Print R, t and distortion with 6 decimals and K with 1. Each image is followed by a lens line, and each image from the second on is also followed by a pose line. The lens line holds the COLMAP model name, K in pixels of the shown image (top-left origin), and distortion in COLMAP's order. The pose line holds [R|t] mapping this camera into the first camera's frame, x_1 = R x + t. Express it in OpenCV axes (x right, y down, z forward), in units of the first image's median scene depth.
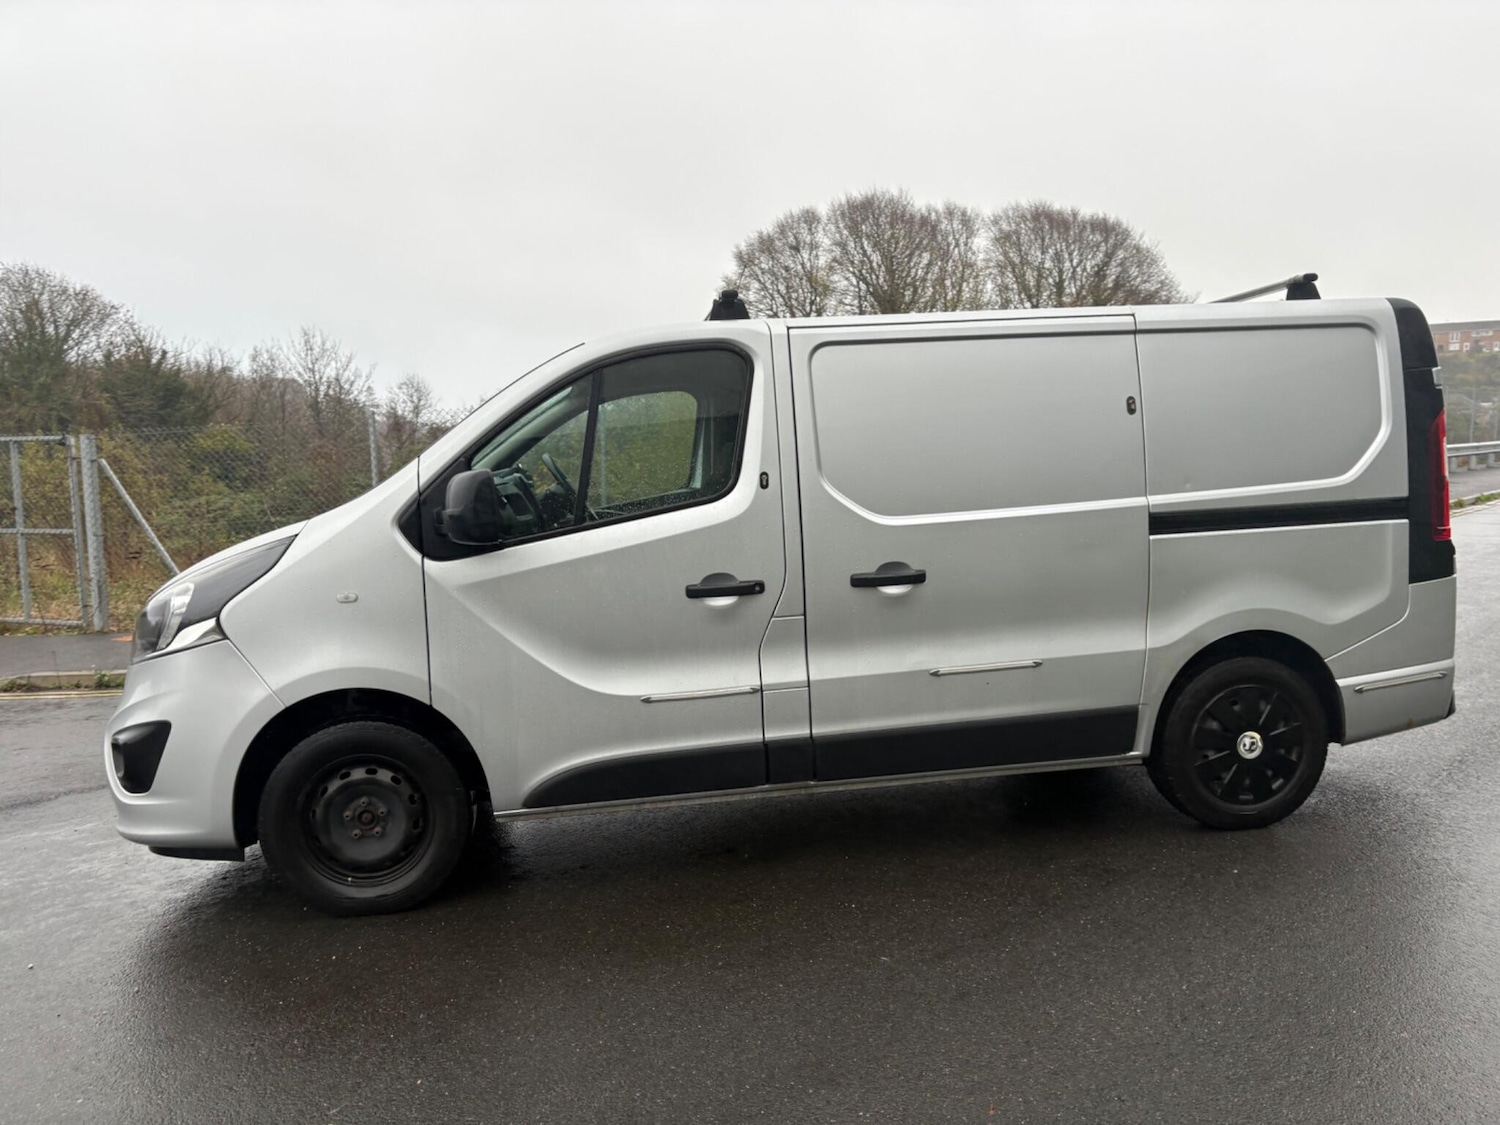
lens RADIAL K [[1136.6, 0, 759.0], [0, 1136.6, 561.6], [0, 0, 1]] dist [0.053504, -0.054931]
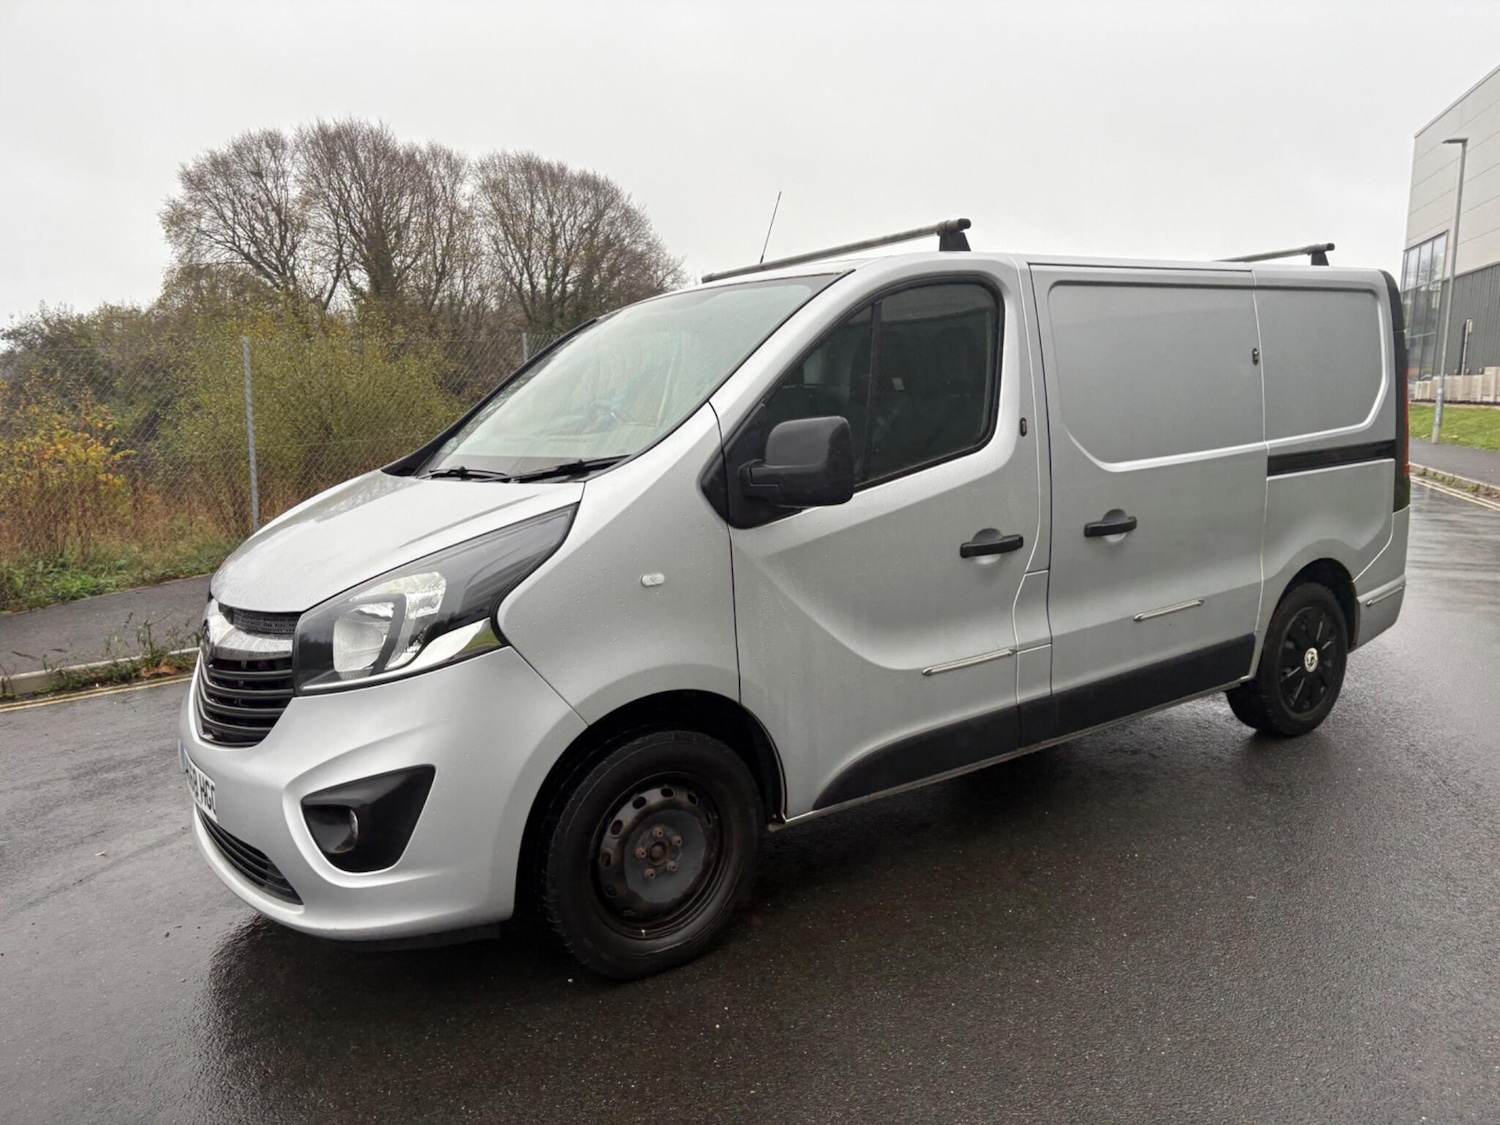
lens RADIAL K [[1136.6, 0, 755.3], [0, 1136.6, 571.8], [0, 0, 1]] dist [0.053504, -0.054931]
pose [[0.892804, -0.061395, 0.446242, -0.586023], [0.040410, 0.997590, 0.056401, -0.014251], [-0.448629, -0.032322, 0.893133, 0.240184]]
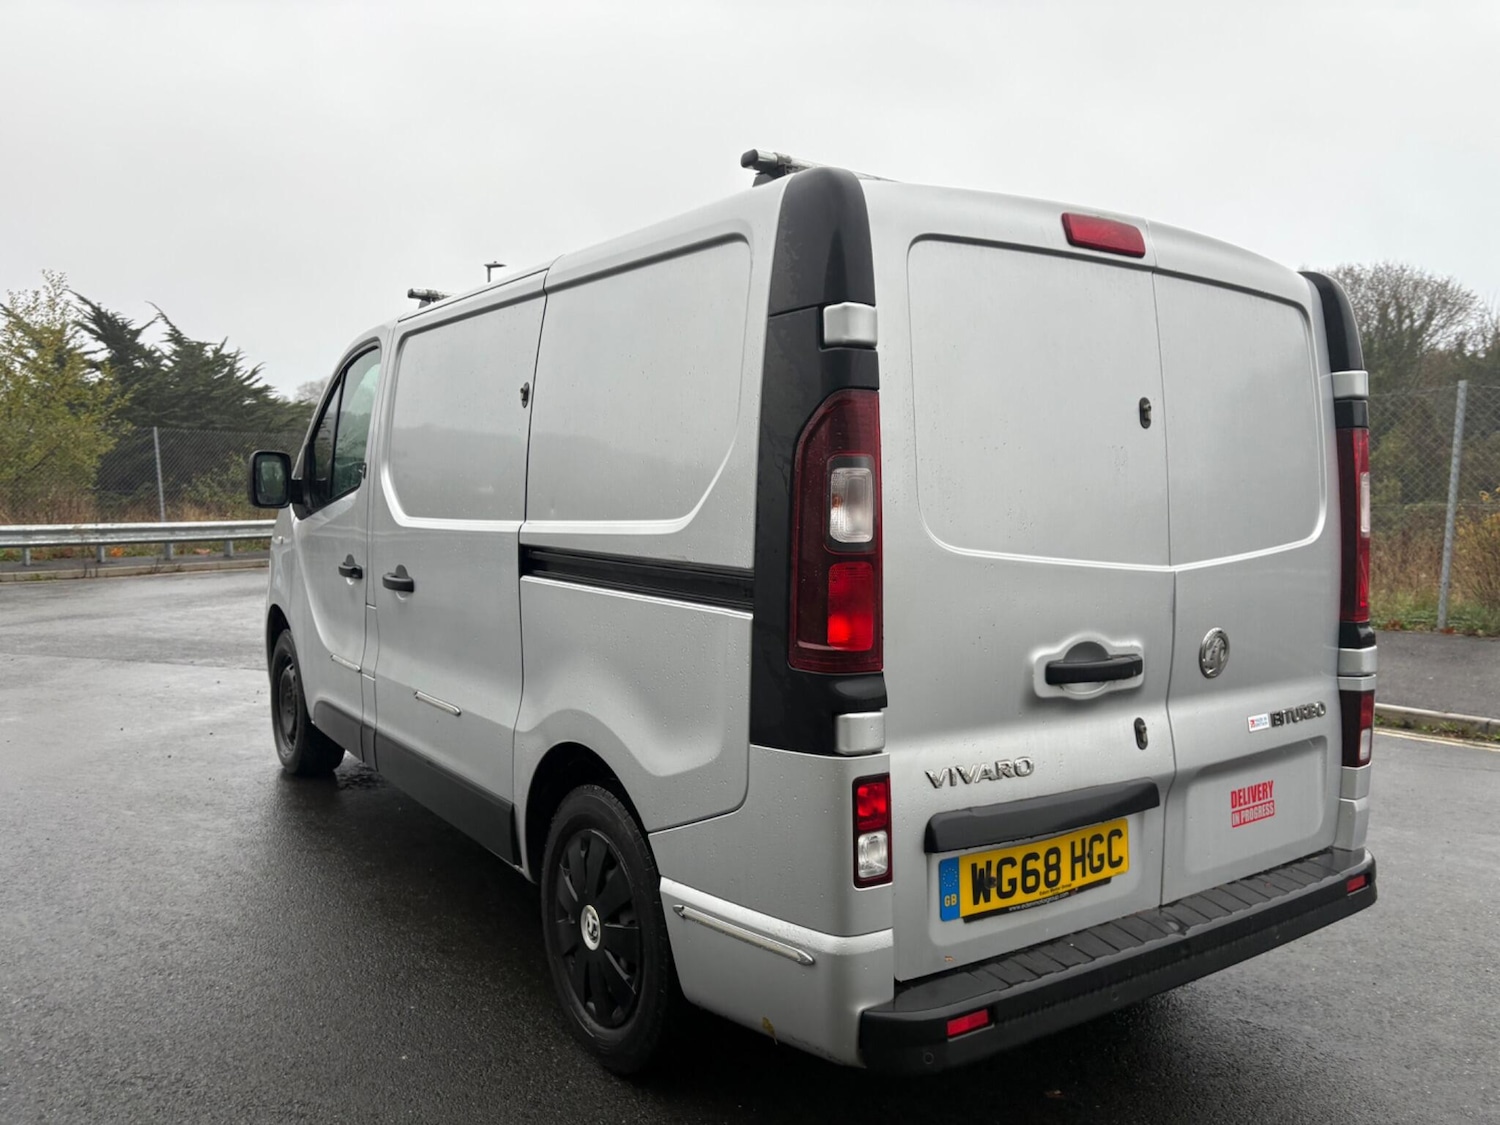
lens RADIAL K [[1136.6, 0, 755.2], [0, 1136.6, 554.3], [0, 0, 1]] dist [0.053504, -0.054931]
pose [[0.438320, 0.108610, -0.892233, 1.042857], [-0.108933, 0.991774, 0.067212, -0.100102], [0.892193, 0.067734, 0.446546, 0.809126]]
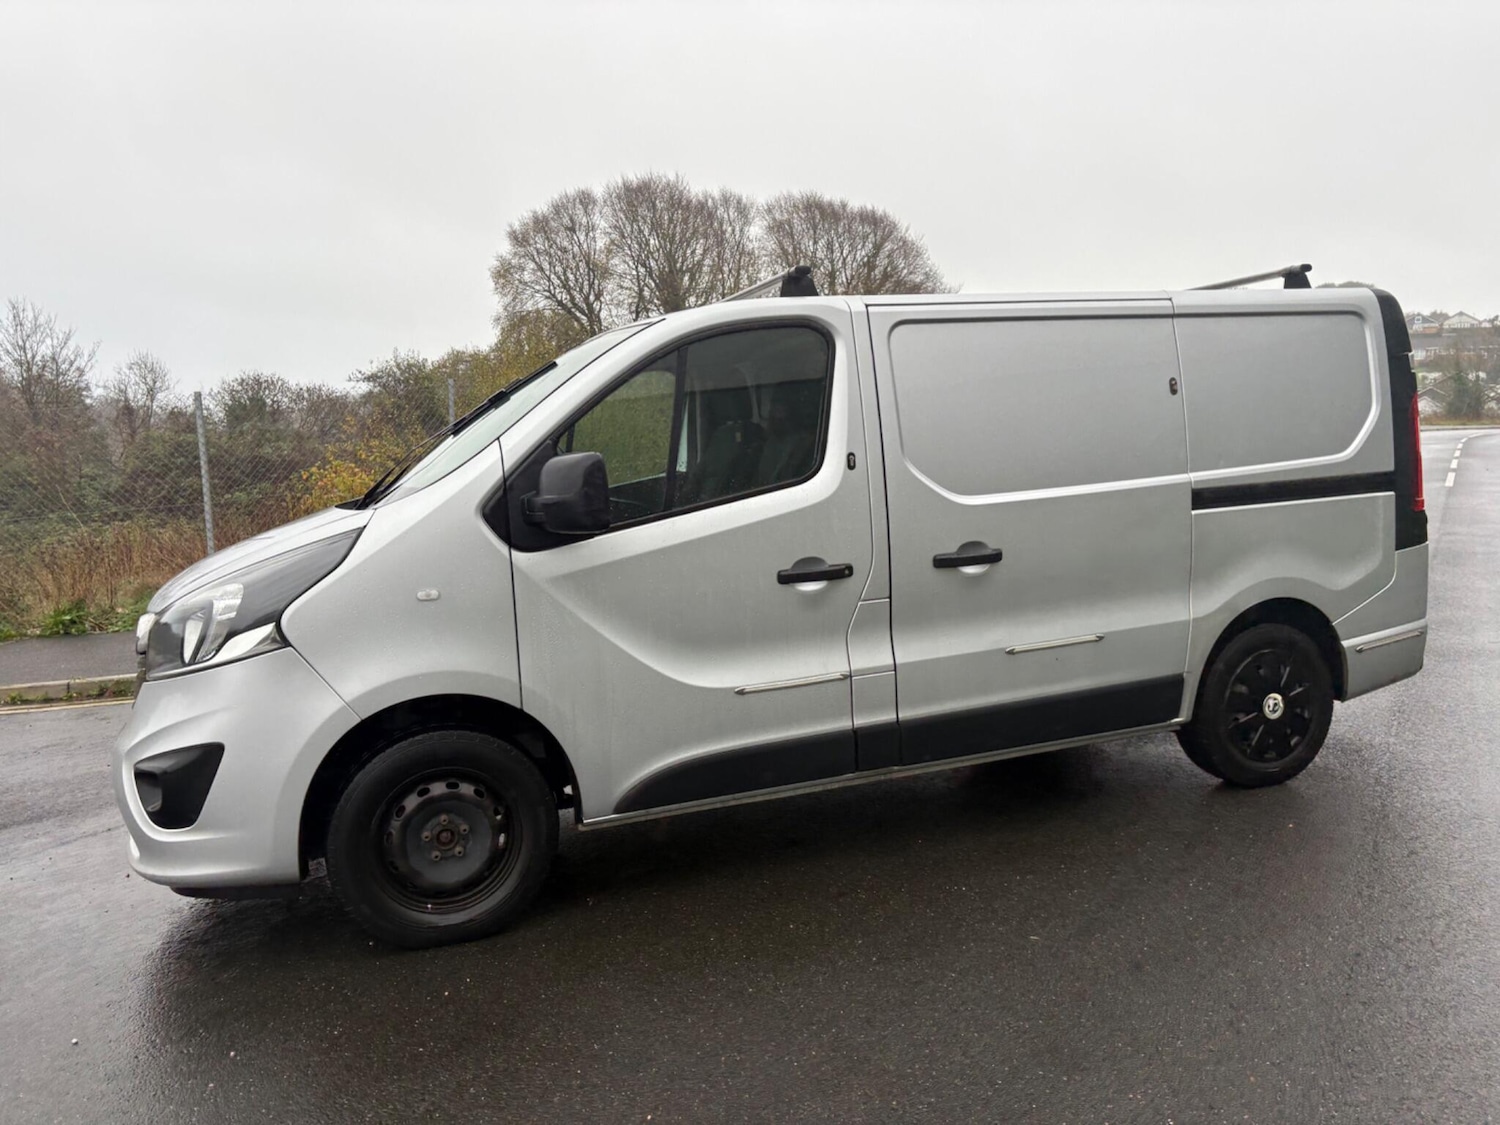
lens RADIAL K [[1136.6, 0, 754.5], [0, 1136.6, 547.7], [0, 0, 1]] dist [0.053504, -0.054931]
pose [[0.979364, -0.025488, 0.200490, -0.260160], [0.025223, 0.999674, 0.003874, -0.002958], [-0.200524, 0.001263, 0.979688, 0.056145]]
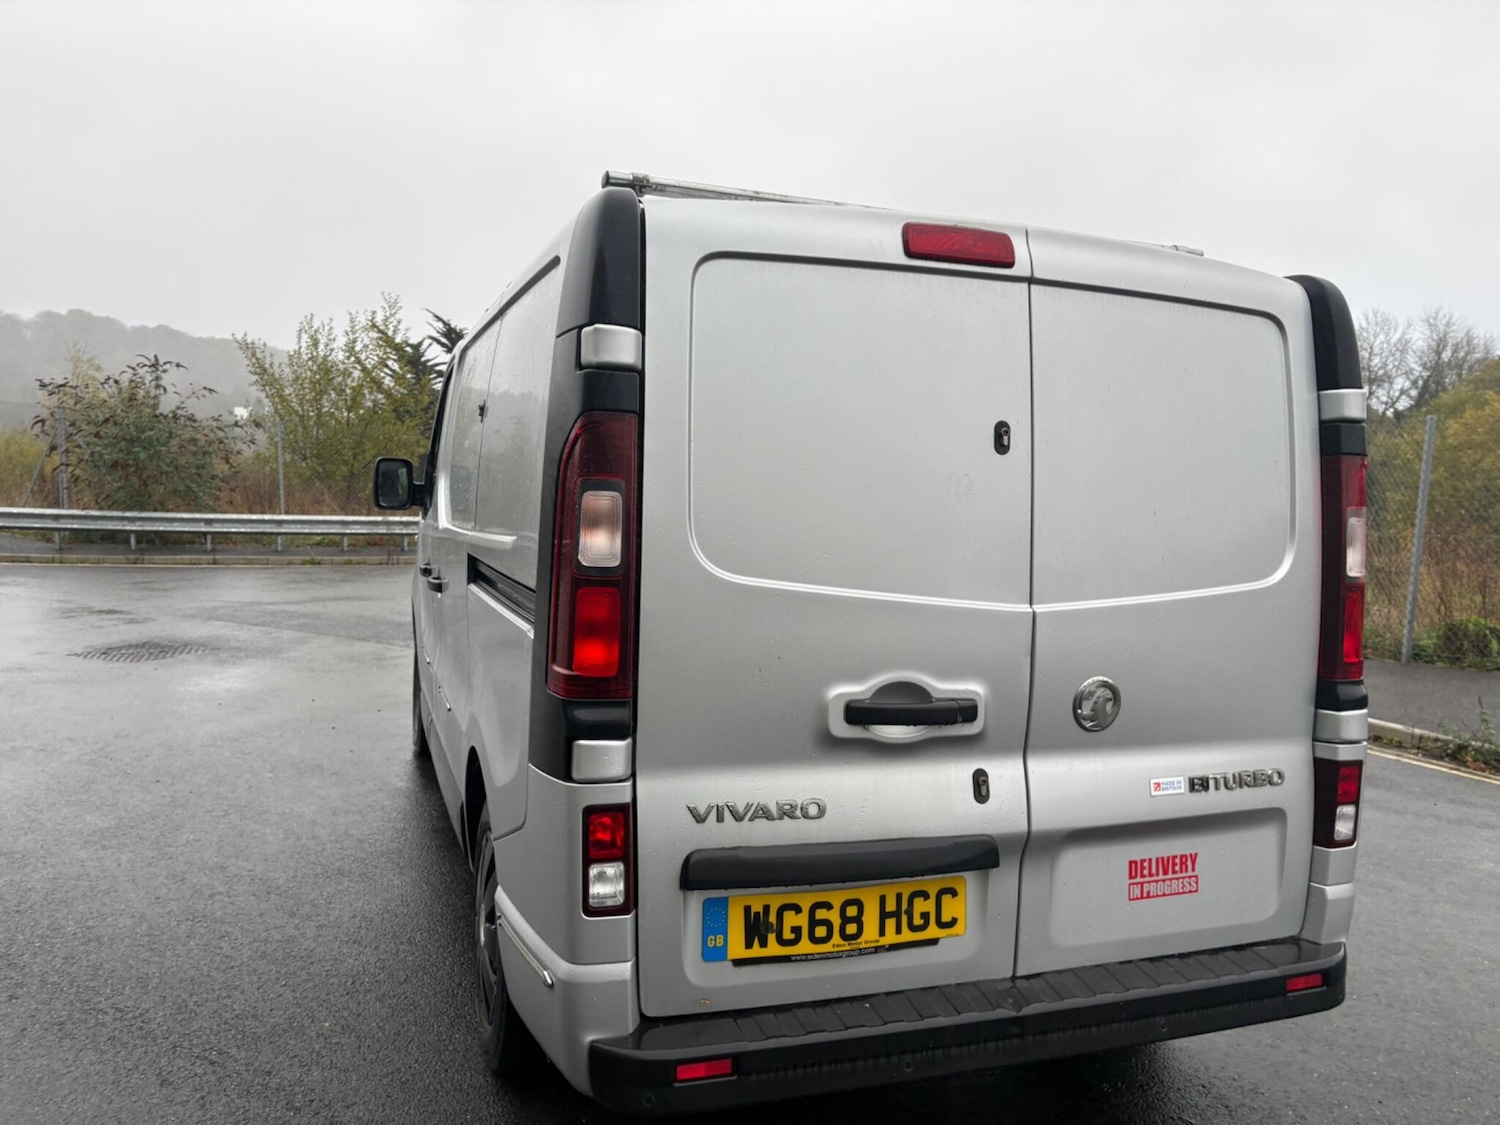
lens RADIAL K [[1136.6, 0, 752.7], [0, 1136.6, 555.3], [0, 0, 1]] dist [0.053504, -0.054931]
pose [[0.187064, 0.116693, -0.975392, 1.106730], [-0.127163, 0.987442, 0.093747, -0.134485], [0.974082, 0.106498, 0.199553, 1.026990]]
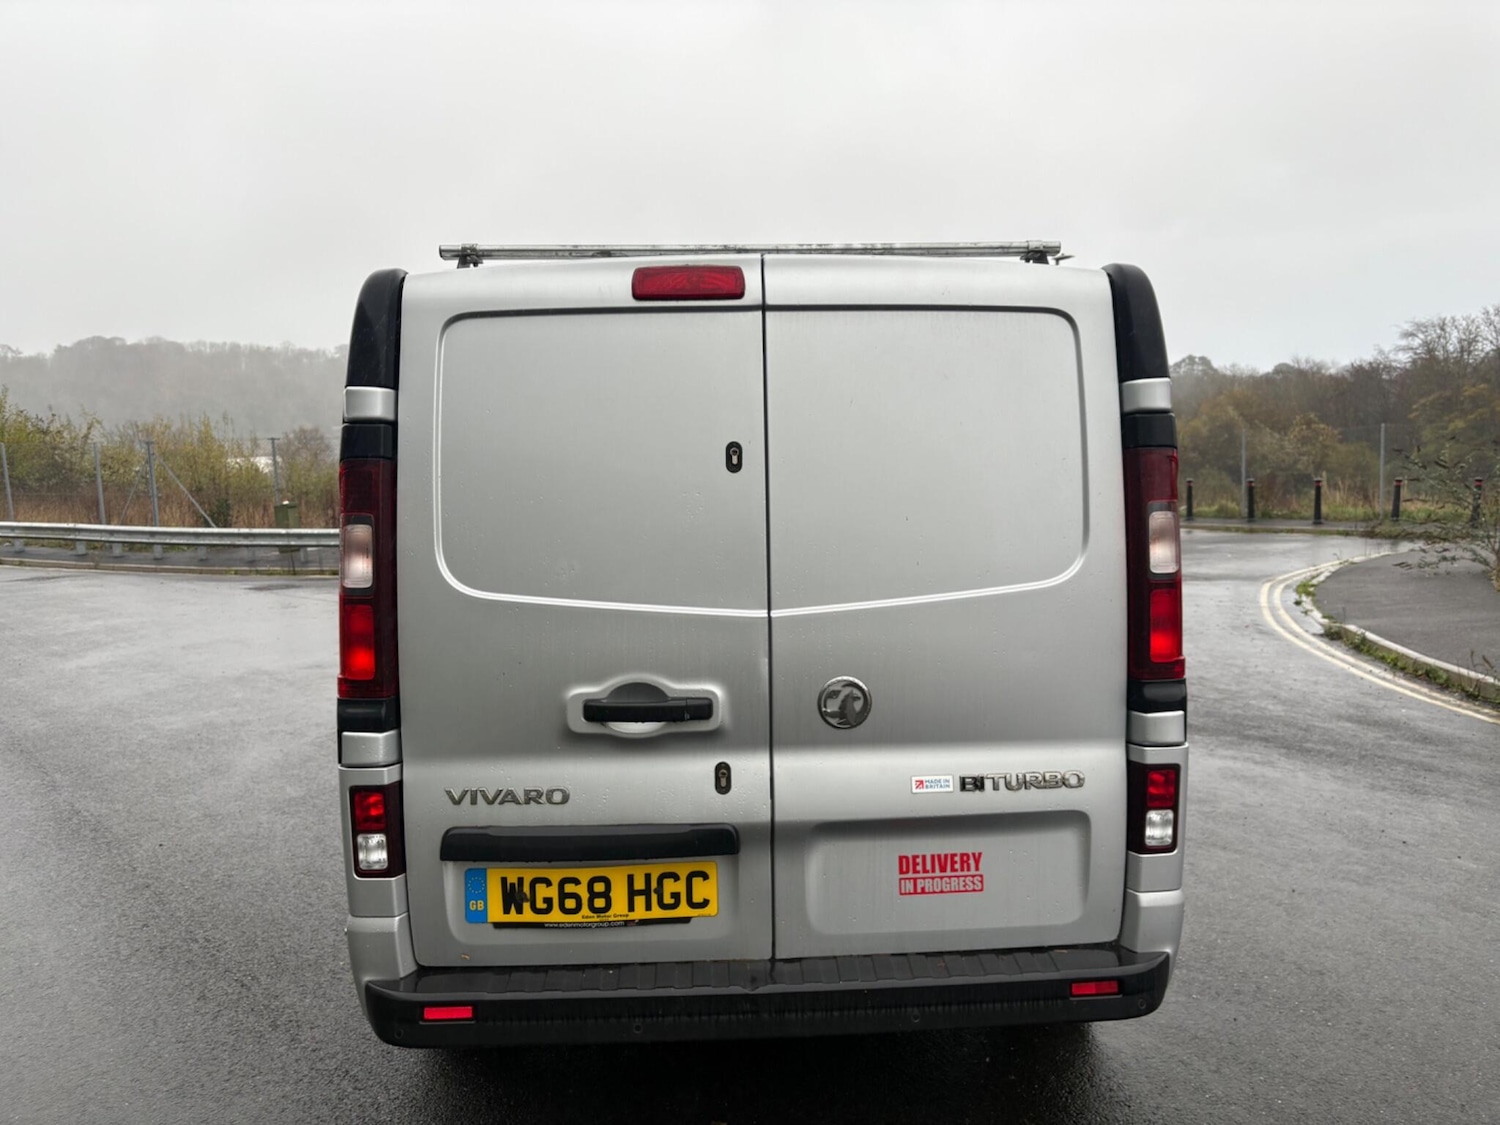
lens RADIAL K [[1136.6, 0, 744.5], [0, 1136.6, 548.2], [0, 0, 1]] dist [0.053504, -0.054931]
pose [[-0.119090, 0.113187, -0.986411, 1.173245], [-0.058561, 0.990951, 0.120778, -0.177430], [0.991155, 0.072149, -0.111384, 1.313887]]
